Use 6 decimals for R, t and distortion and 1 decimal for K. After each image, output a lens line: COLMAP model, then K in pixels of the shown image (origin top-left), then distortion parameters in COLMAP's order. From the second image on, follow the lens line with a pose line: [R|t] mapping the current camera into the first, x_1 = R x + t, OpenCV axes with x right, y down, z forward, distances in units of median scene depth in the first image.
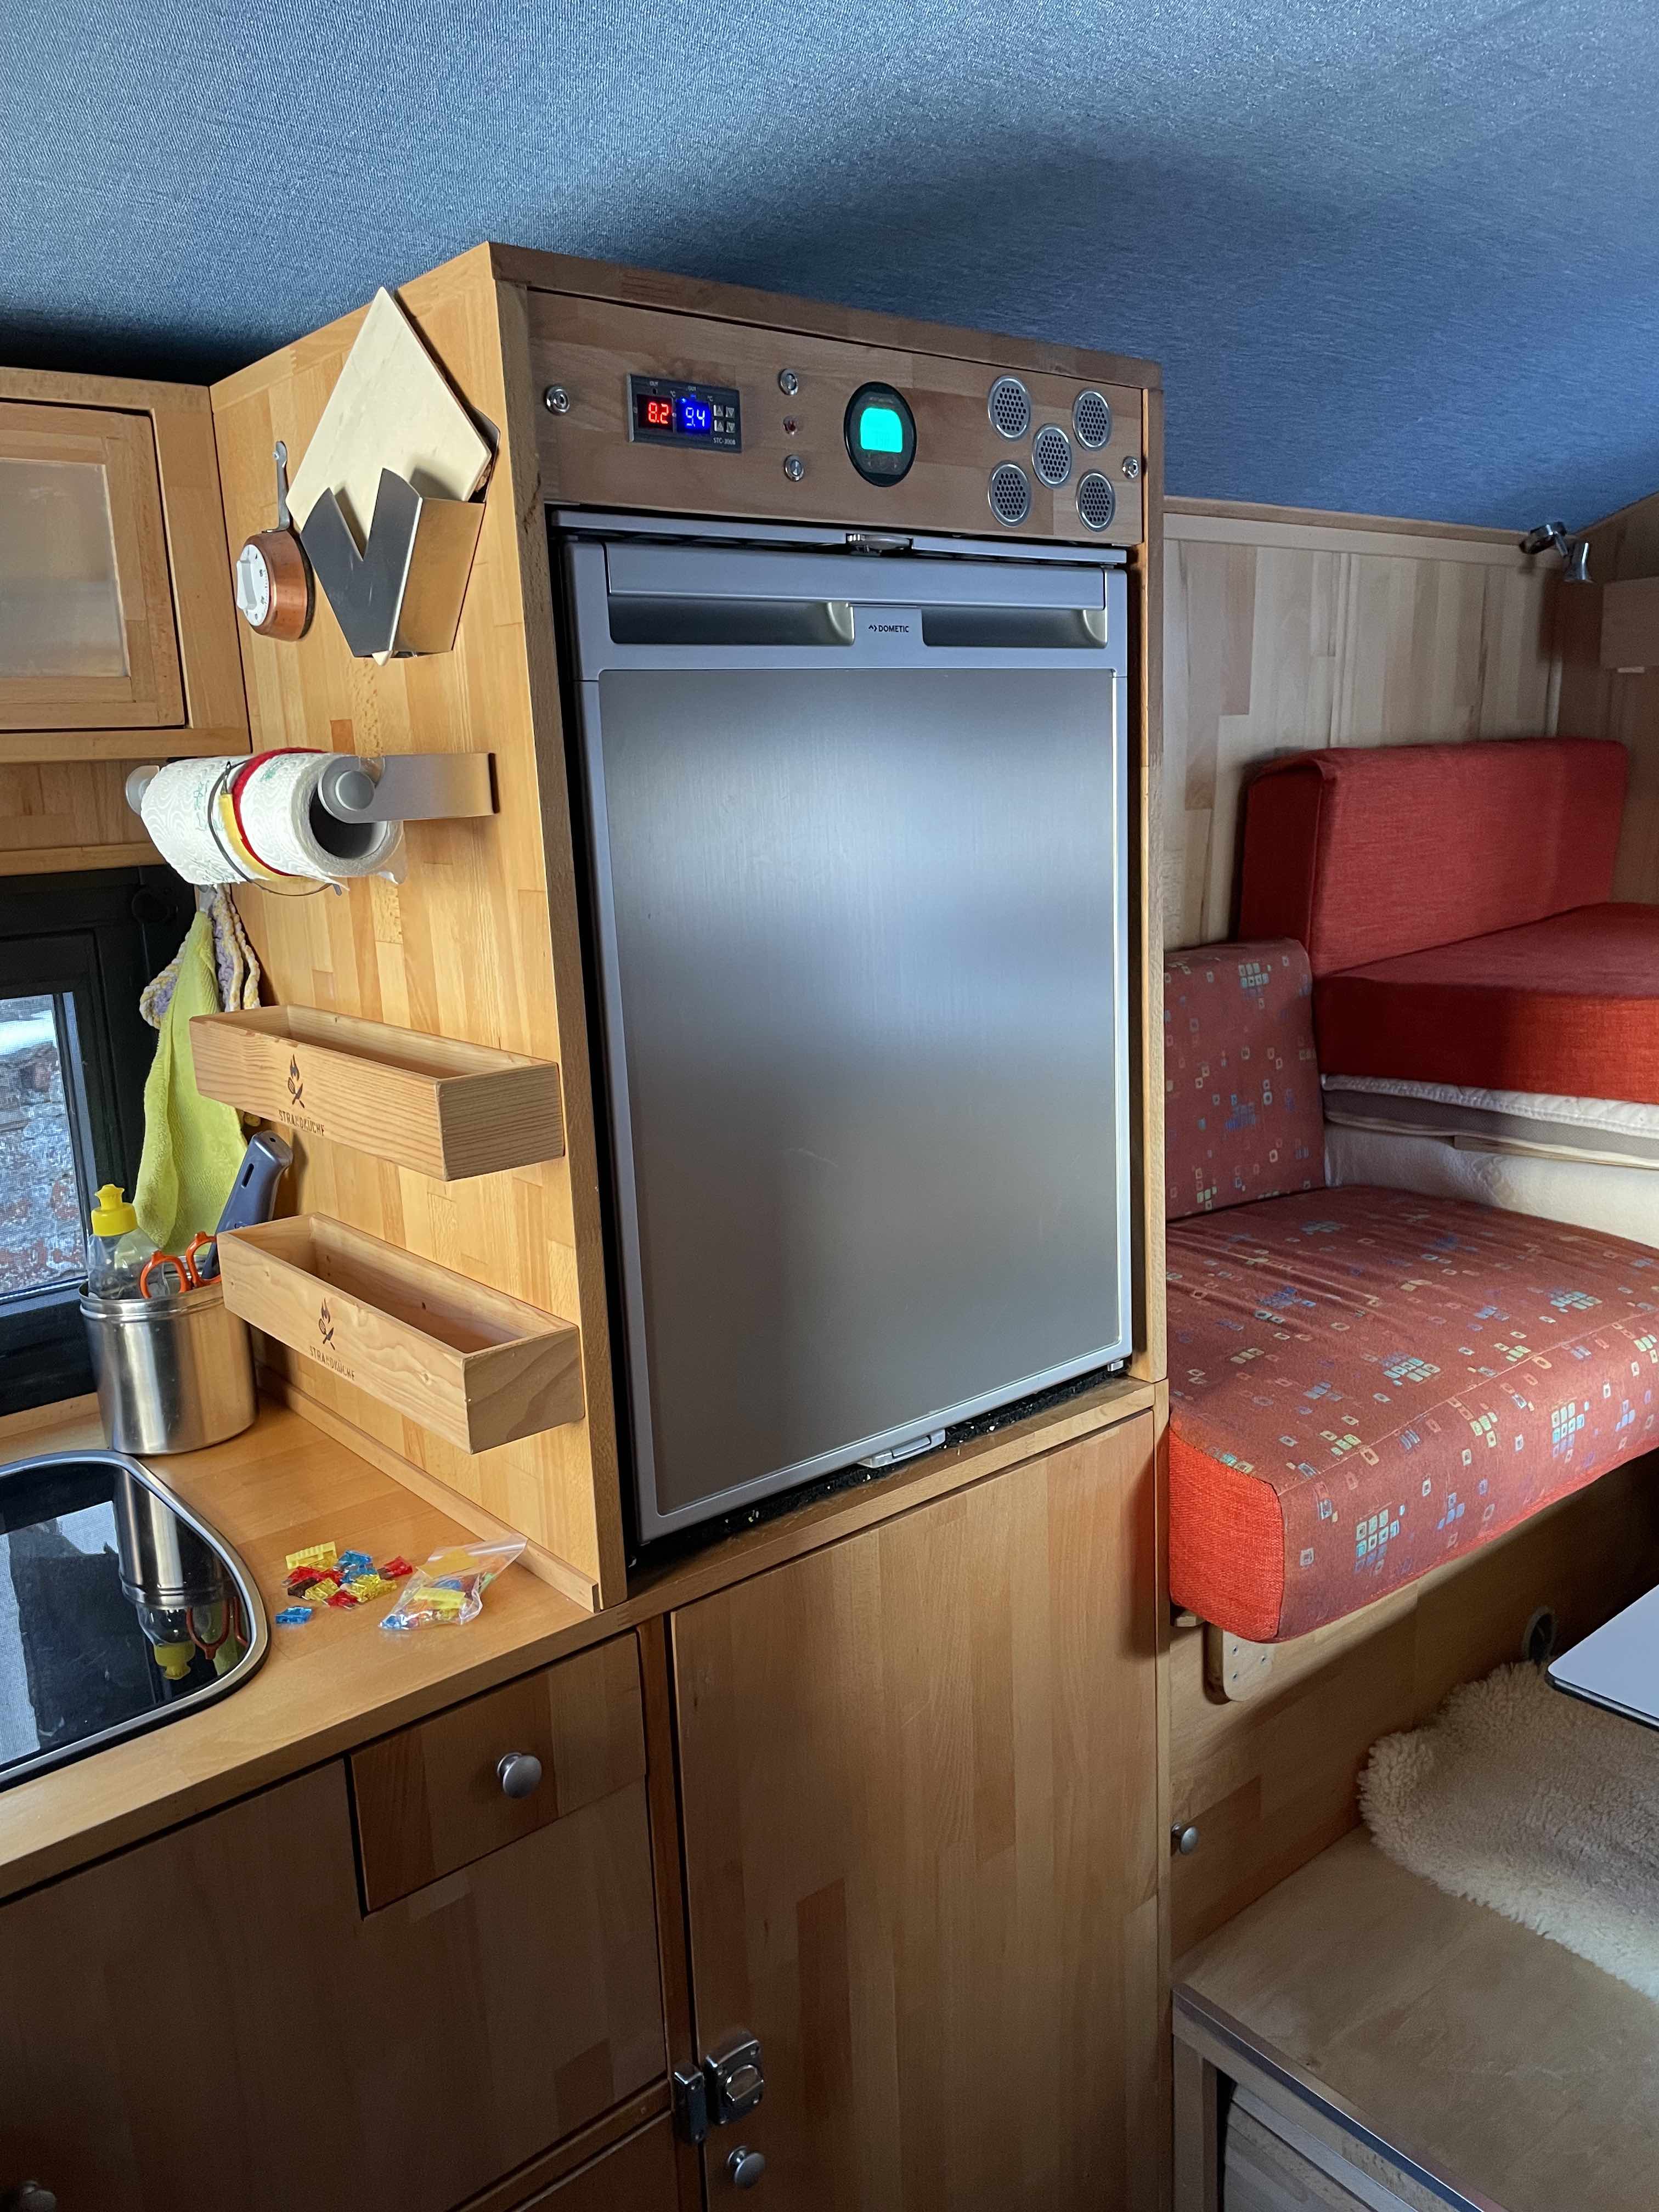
lens RADIAL K [[1668.6, 0, 839.2], [0, 1668.6, 1100.5], [0, 0, 1]] dist [0.103243, -0.131216]
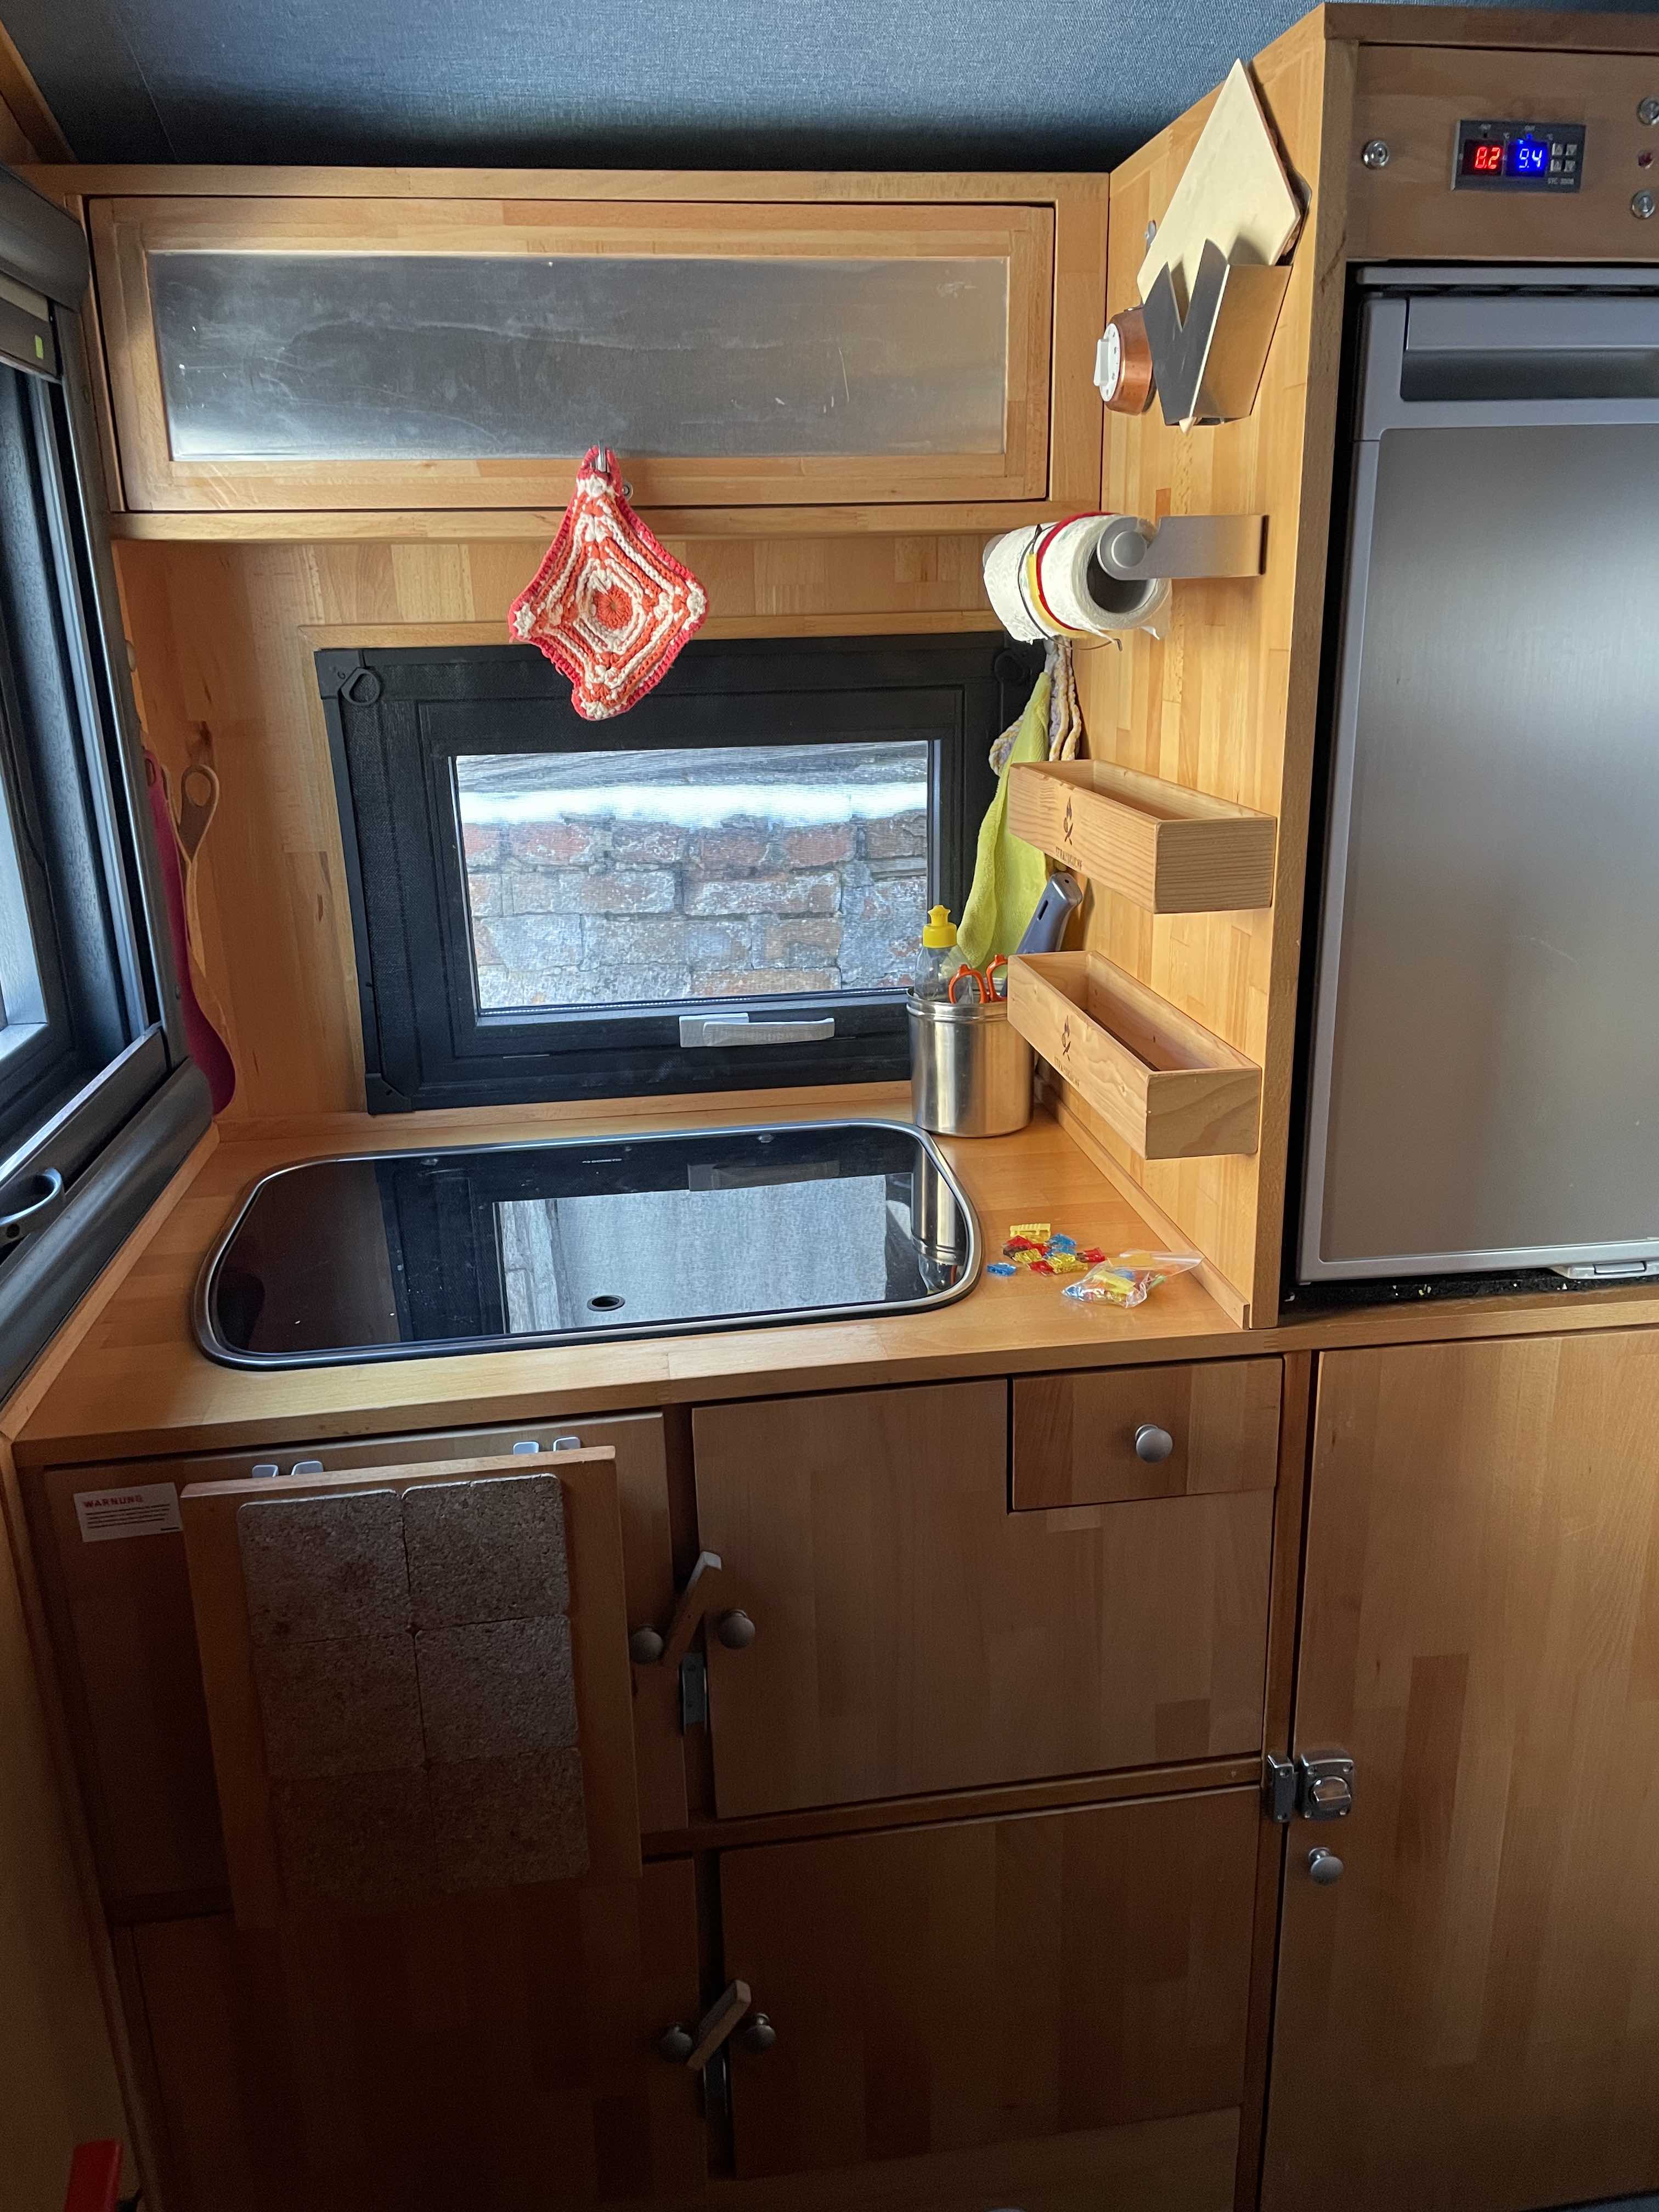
lens RADIAL K [[1668.6, 0, 839.2], [0, 1668.6, 1100.5], [0, 0, 1]] dist [0.103243, -0.131216]
pose [[0.850509, 0.178323, -0.494808, 0.142198], [-0.122877, 0.982105, 0.142729, 0.032217], [0.511405, -0.060592, 0.857201, -0.063803]]
